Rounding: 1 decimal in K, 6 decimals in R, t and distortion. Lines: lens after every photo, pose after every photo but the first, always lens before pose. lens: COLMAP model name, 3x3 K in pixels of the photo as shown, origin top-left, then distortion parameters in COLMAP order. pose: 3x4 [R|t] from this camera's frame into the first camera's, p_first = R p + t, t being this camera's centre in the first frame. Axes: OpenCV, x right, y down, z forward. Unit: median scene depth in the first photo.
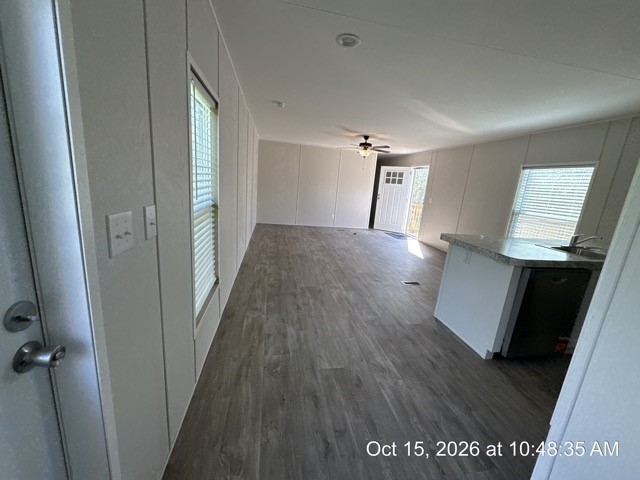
lens RADIAL K [[253.7, 0, 319.6], [0, 253.7, 239.1], [0, 0, 1]] dist [0.000256, 0.000129]
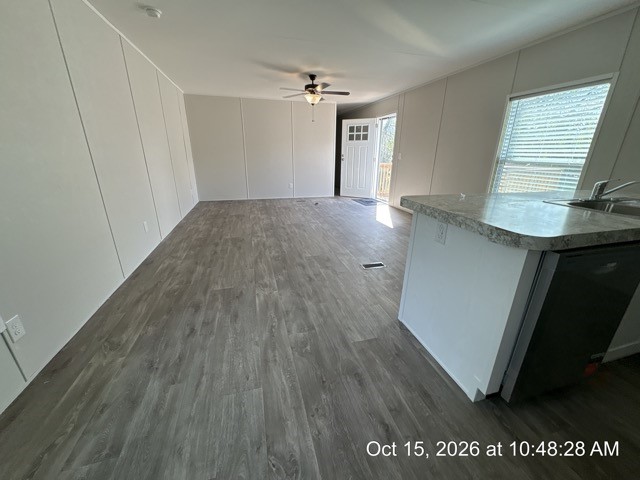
lens RADIAL K [[253.7, 0, 320.8], [0, 253.7, 239.5], [0, 0, 1]] dist [0.000256, 0.000129]
pose [[0.993024, -0.097439, 0.066405, 0.159880], [0.088996, 0.988774, 0.120026, -0.007184], [-0.077355, -0.113278, 0.990547, 0.263528]]
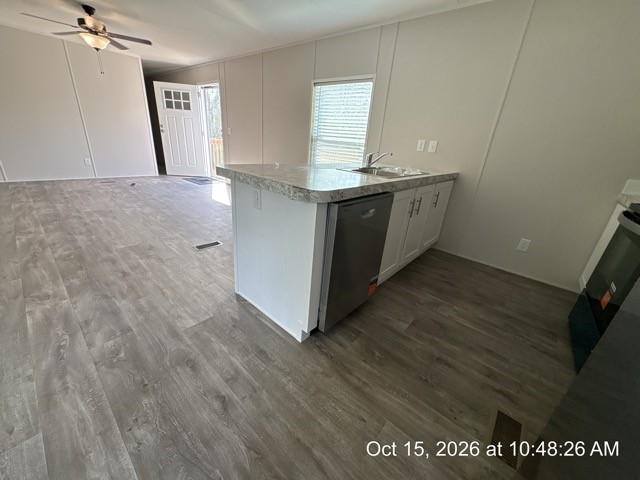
lens RADIAL K [[253.7, 0, 320.2], [0, 253.7, 238.7], [0, 0, 1]] dist [0.000256, 0.000129]
pose [[0.783045, -0.246653, 0.570967, 0.202219], [0.121085, 0.960895, 0.249038, 0.017830], [-0.610065, -0.125872, 0.782289, 0.254646]]
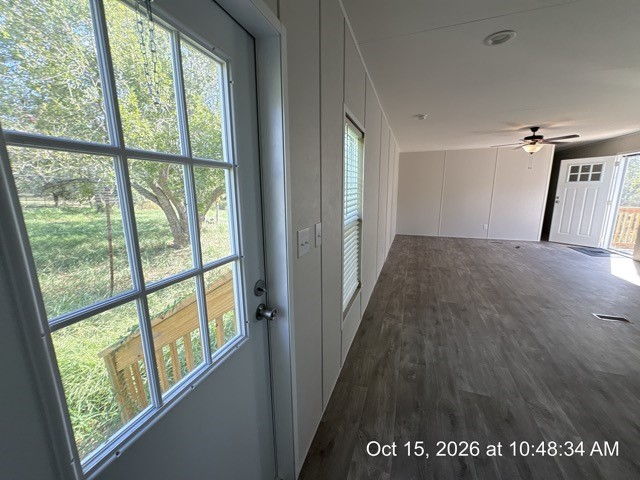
lens RADIAL K [[253.7, 0, 320.3], [0, 253.7, 238.9], [0, 0, 1]] dist [0.000256, 0.000129]
pose [[0.860889, 0.008839, -0.508715, 0.014074], [-0.031030, 0.998900, -0.035156, 0.000982], [0.507845, 0.046051, 0.860217, -0.047566]]
